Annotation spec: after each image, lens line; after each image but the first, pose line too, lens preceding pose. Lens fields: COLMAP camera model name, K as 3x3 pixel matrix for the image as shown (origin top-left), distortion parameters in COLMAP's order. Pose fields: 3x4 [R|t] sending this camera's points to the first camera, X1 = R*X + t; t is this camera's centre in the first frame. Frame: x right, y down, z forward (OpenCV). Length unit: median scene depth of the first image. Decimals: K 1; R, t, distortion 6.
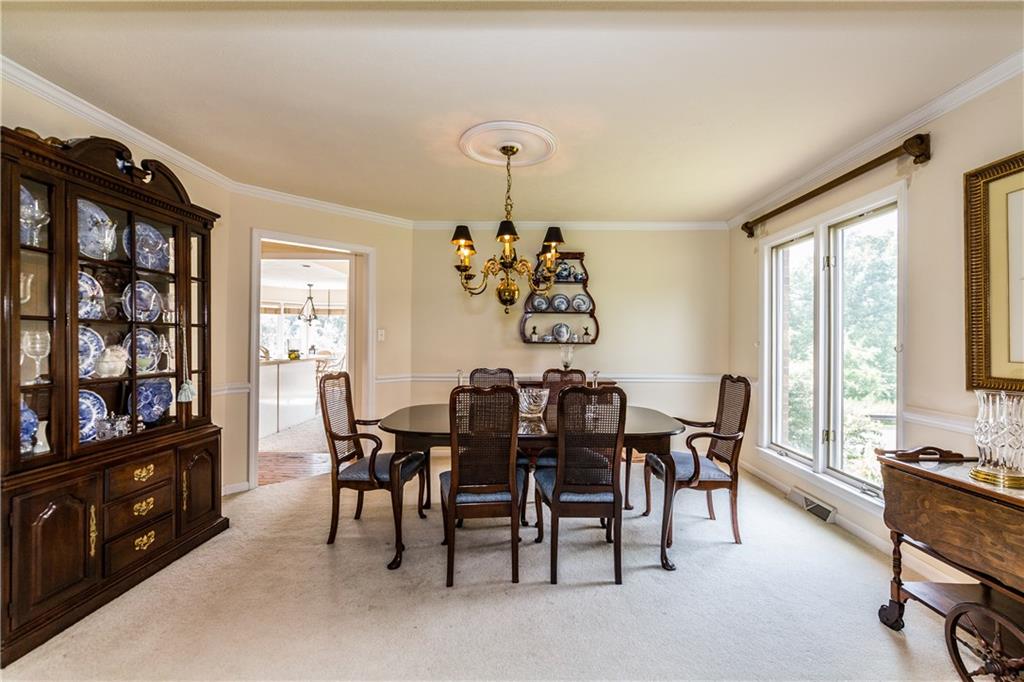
lens RADIAL K [[438.5, 0, 517.7], [0, 438.5, 336.1], [0, 0, 1]] dist [0.004274, -0.001307]
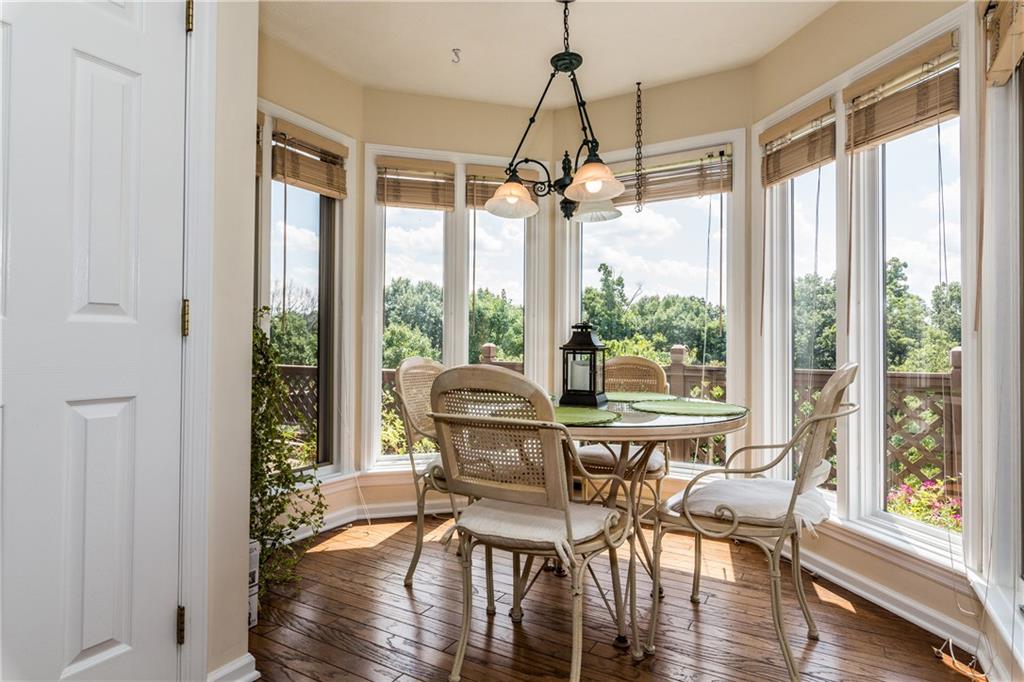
lens RADIAL K [[549.1, 0, 509.9], [0, 549.1, 341.1], [0, 0, 1]] dist [0.001680, -0.000440]
pose [[0.865328, -0.001116, -0.501204, -0.894913], [-0.001821, 0.999984, -0.005371, 0.068987], [0.501202, 0.005560, 0.865312, 1.872138]]
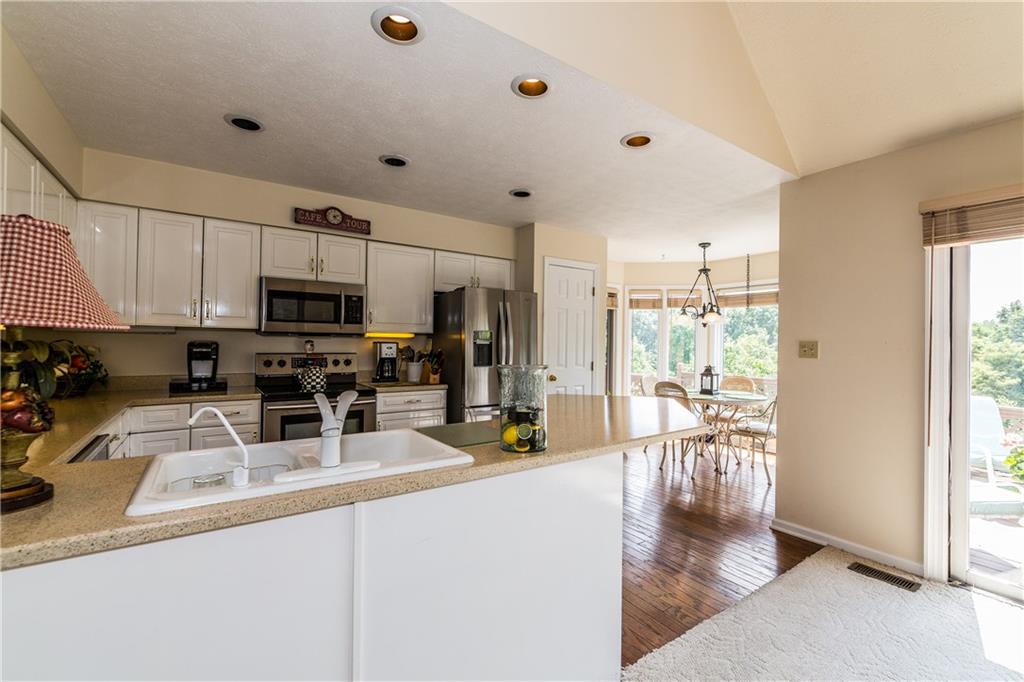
lens RADIAL K [[438.5, 0, 511.8], [0, 438.5, 340.0], [0, 0, 1]] dist [0.004274, -0.001307]
pose [[0.574288, 0.001123, -0.818652, -0.441256], [-0.009639, 0.999939, -0.005390, -0.007073], [0.818596, 0.010987, 0.574264, 1.252352]]
